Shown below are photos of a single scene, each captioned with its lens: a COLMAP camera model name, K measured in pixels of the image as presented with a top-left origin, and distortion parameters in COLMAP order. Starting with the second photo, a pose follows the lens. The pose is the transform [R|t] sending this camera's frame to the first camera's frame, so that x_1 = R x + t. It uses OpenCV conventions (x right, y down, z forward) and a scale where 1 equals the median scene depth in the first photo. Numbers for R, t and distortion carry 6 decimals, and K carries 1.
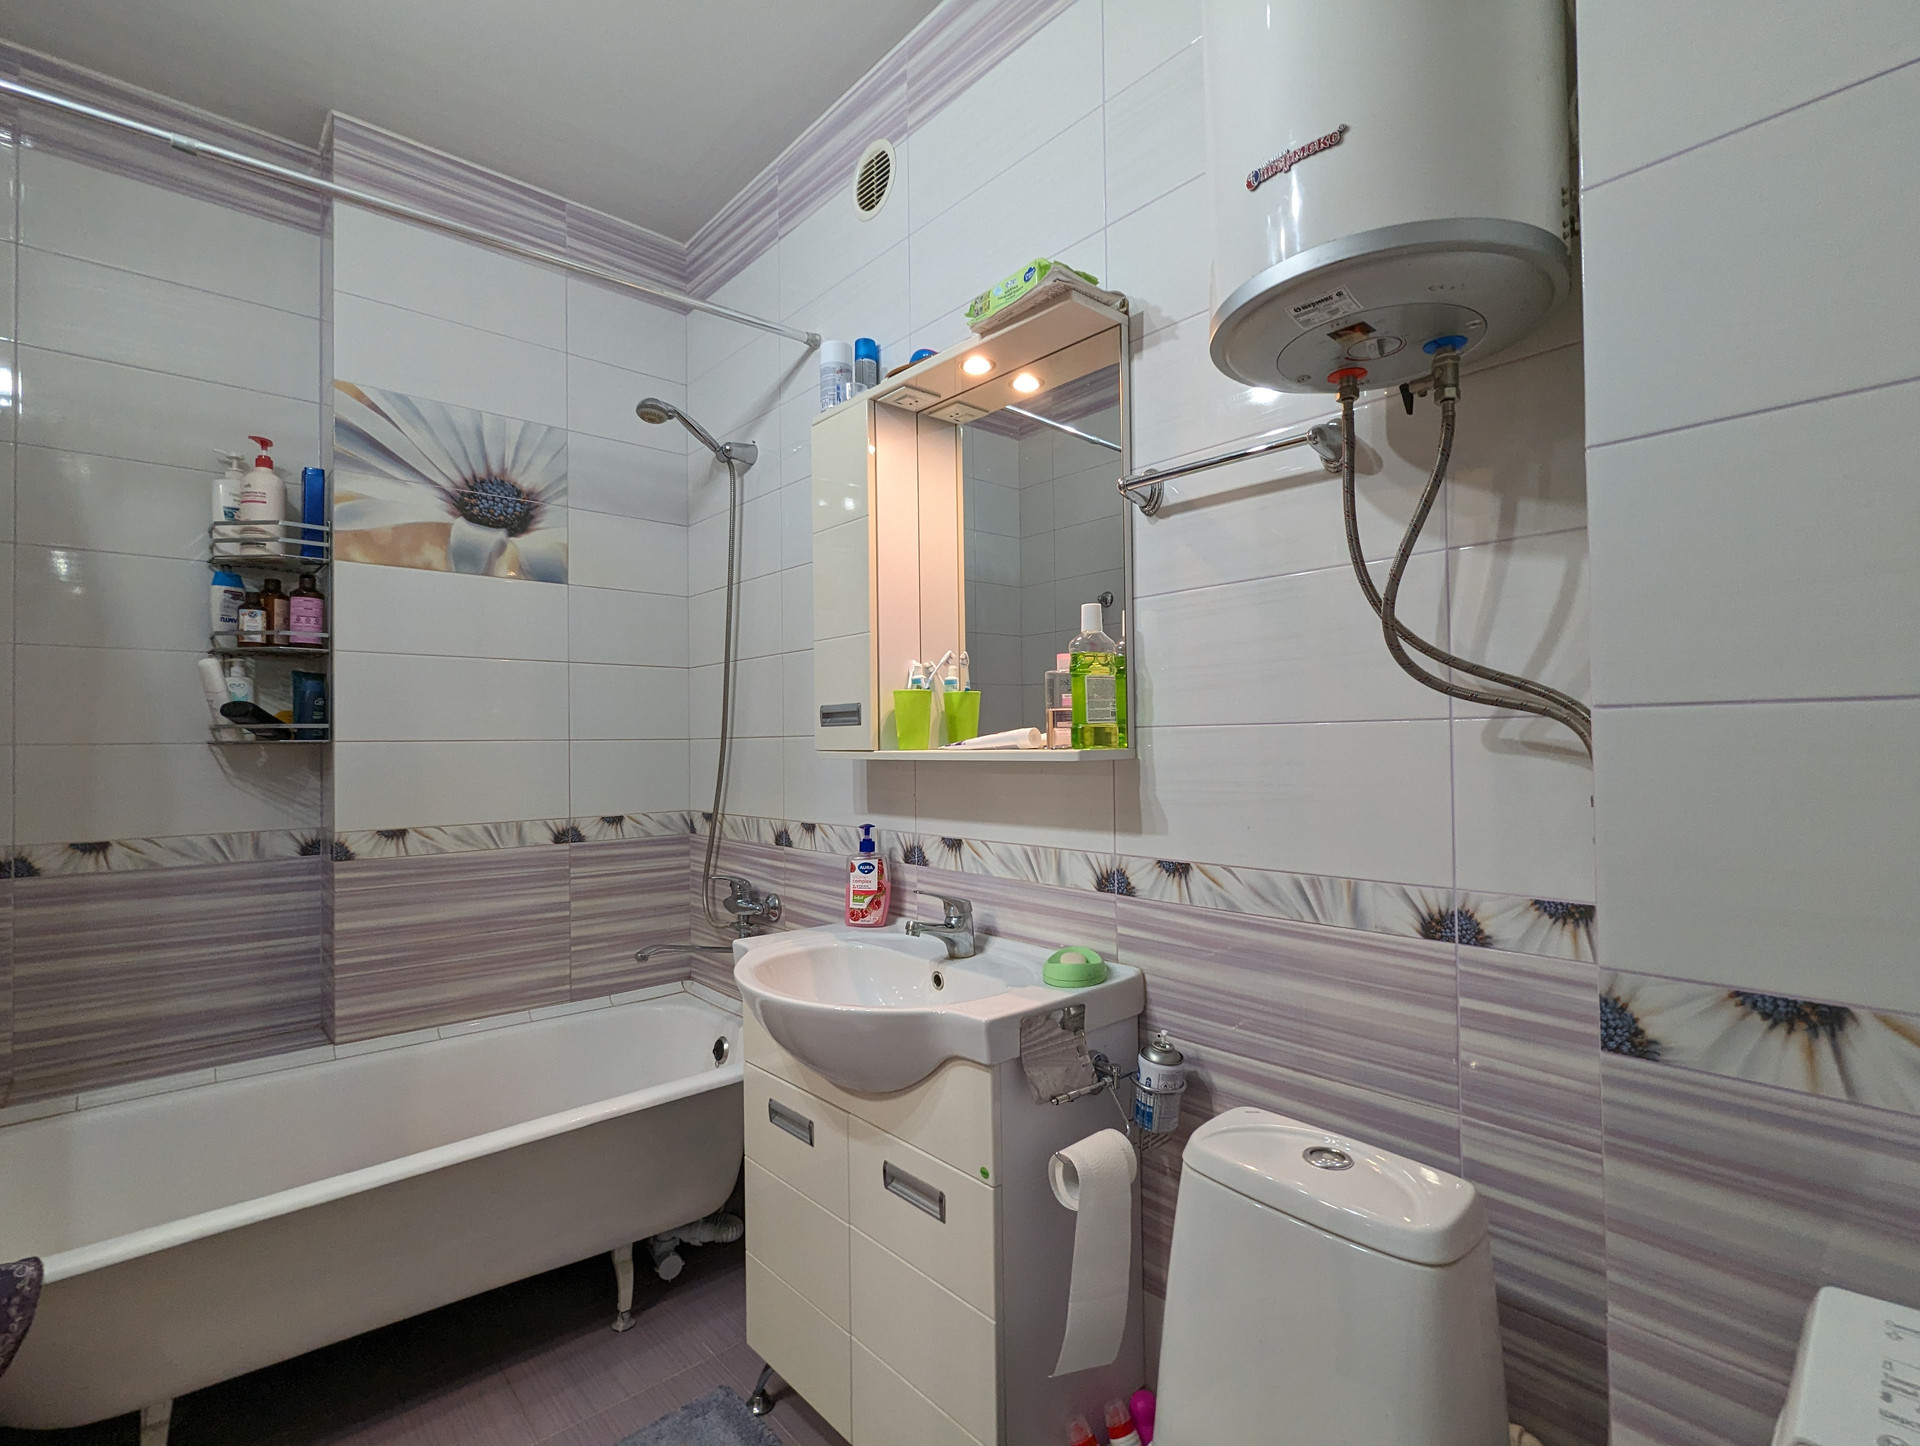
lens RADIAL K [[901.8, 0, 963.4], [0, 901.8, 722.1], [0, 0, 1]] dist [-0.001984, -0.000697]
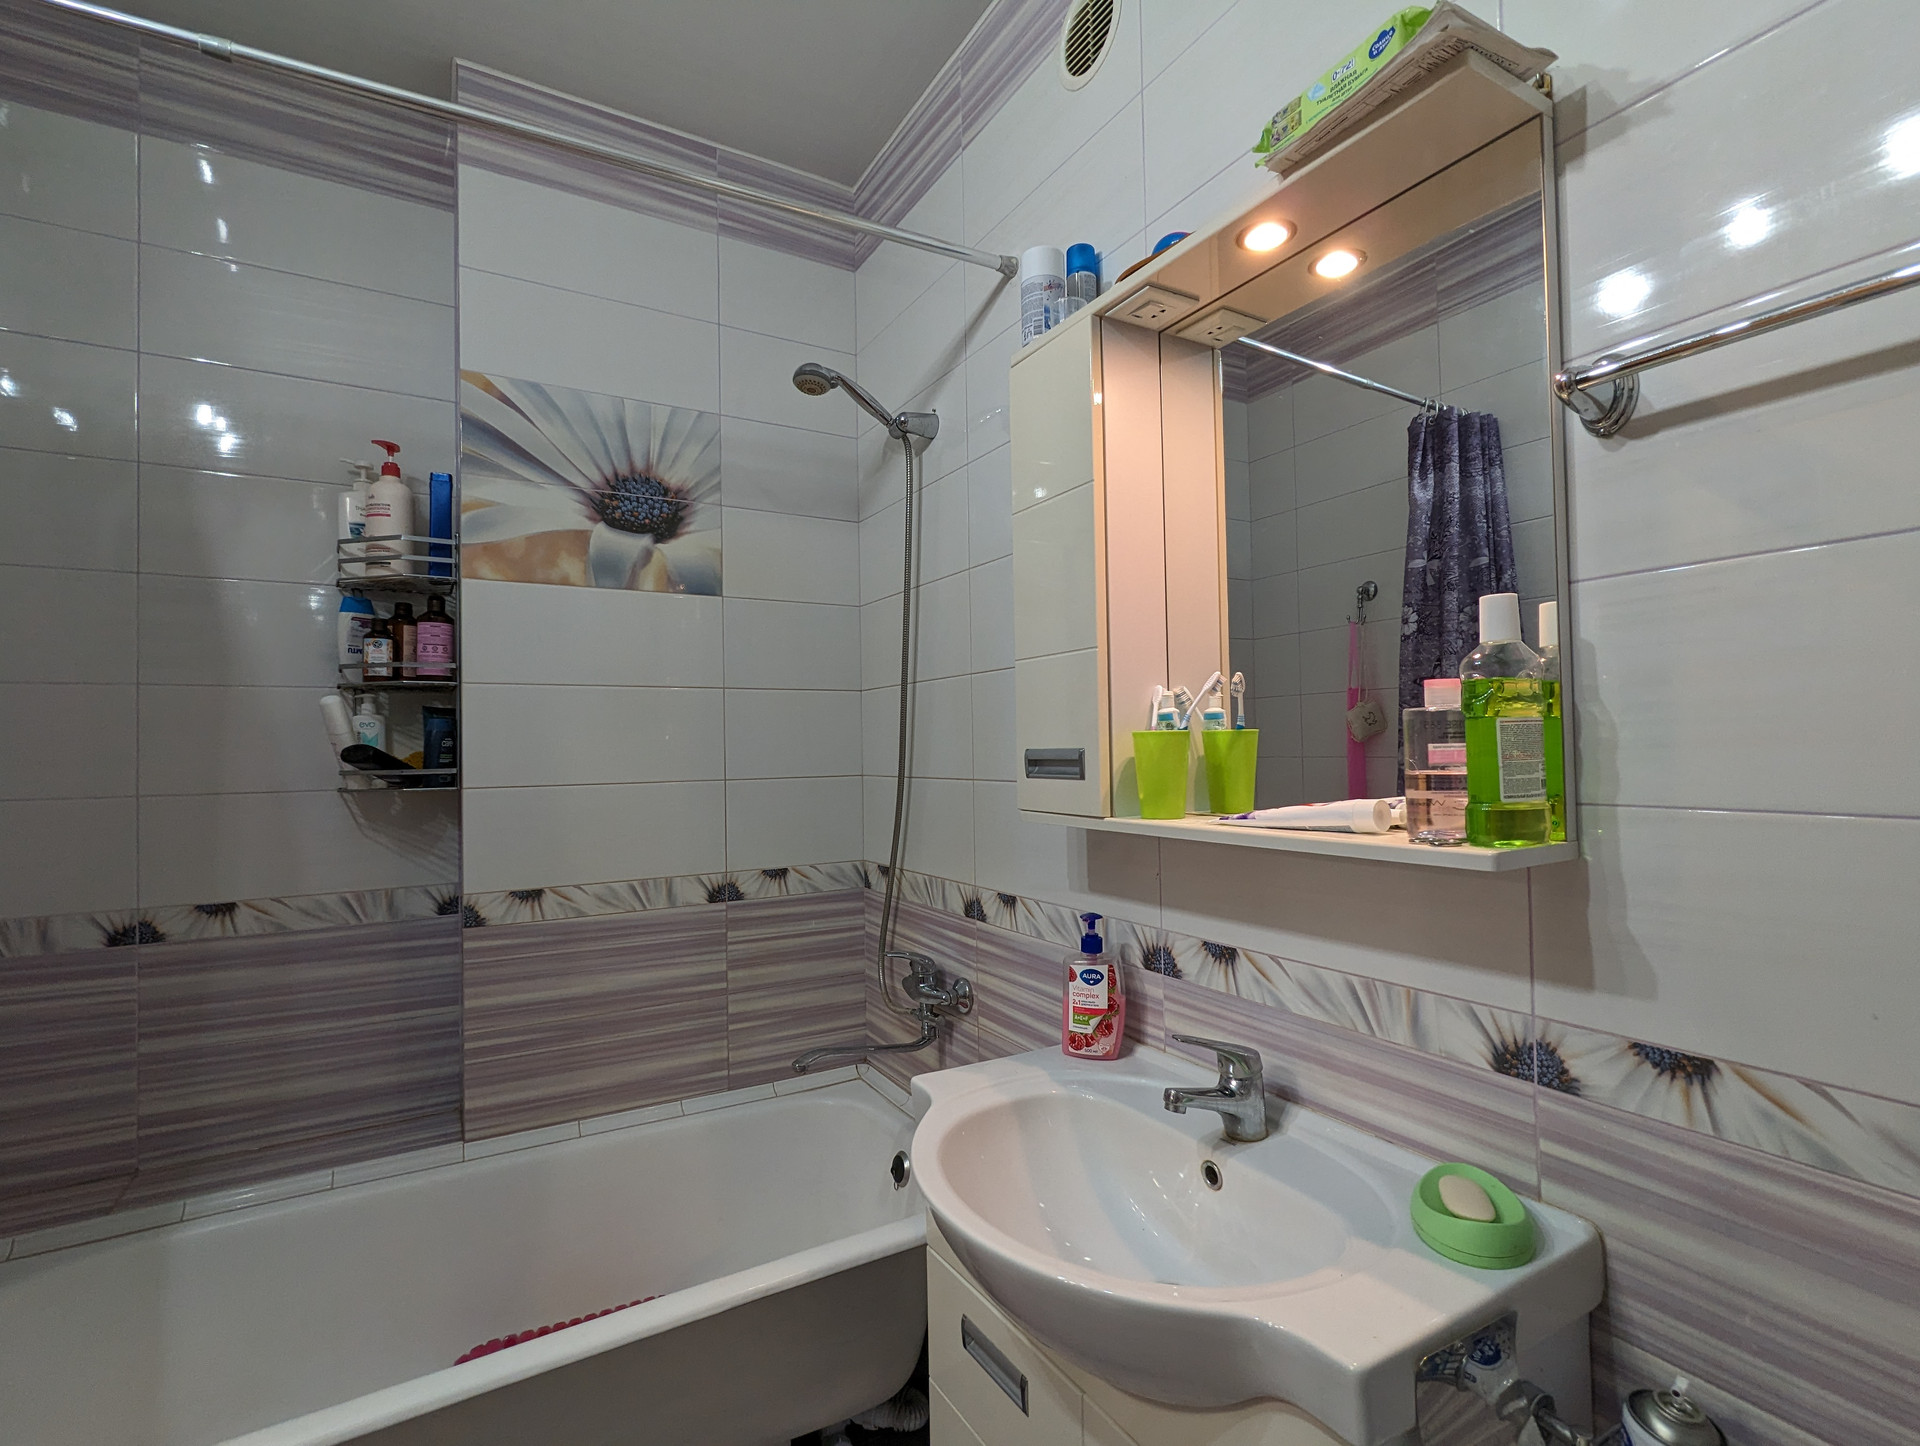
lens RADIAL K [[910.3, 0, 955.5], [0, 910.3, 725.0], [0, 0, 1]] dist [0.001038, -0.000517]
pose [[0.978207, -0.008579, -0.207456, -0.056435], [0.008443, 0.999963, -0.001545, -0.034323], [0.207462, -0.000240, 0.978243, 0.247794]]
